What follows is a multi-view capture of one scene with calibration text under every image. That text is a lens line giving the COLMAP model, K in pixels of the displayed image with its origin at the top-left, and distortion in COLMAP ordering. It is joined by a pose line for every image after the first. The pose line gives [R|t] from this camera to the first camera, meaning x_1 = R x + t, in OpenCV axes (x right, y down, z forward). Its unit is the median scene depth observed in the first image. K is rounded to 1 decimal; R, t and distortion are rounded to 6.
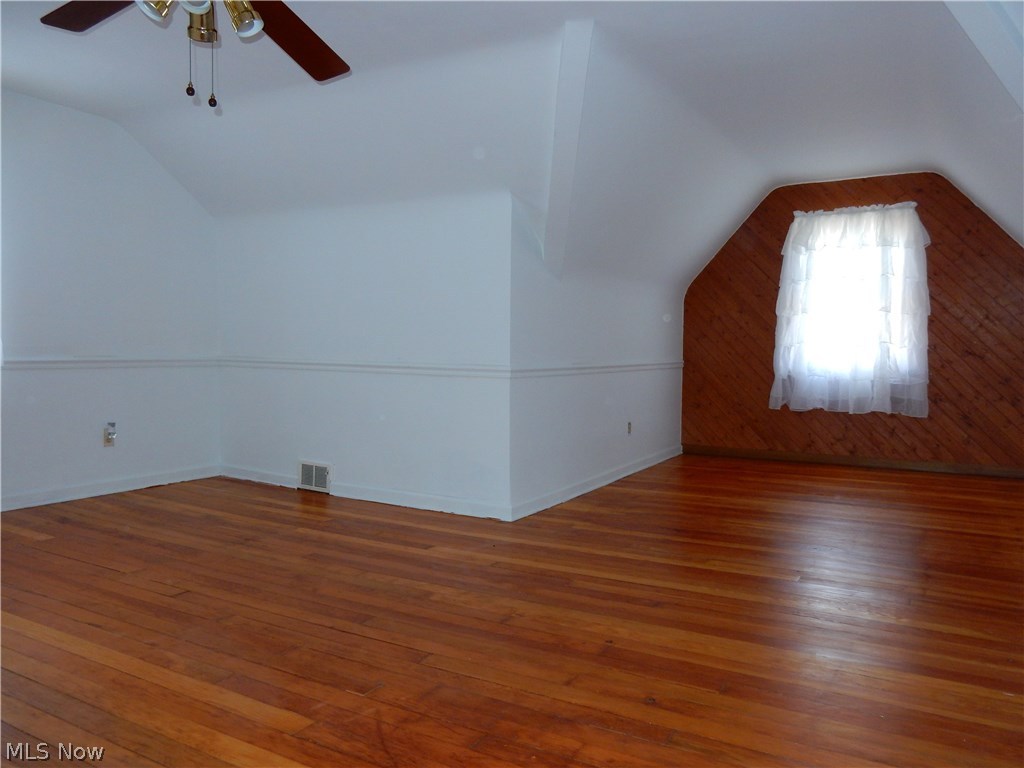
lens RADIAL K [[748.8, 0, 503.8], [0, 748.8, 385.9], [0, 0, 1]] dist [0.009221, 0.000801]
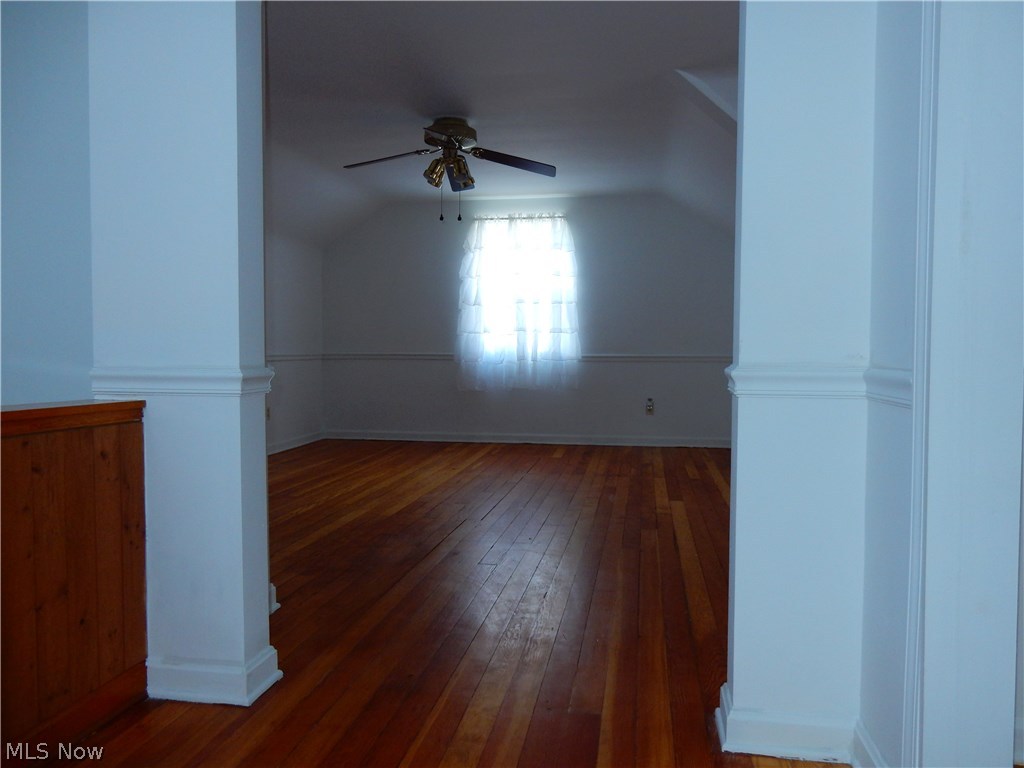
lens RADIAL K [[747.2, 0, 512.0], [0, 747.2, 384.0], [0, 0, 1]] dist [0.007743, -0.001346]
pose [[0.362568, 0.038591, -0.931158, 1.265365], [-0.046561, 0.998645, 0.023258, -0.002497], [0.930793, 0.034923, 0.363873, 0.357243]]
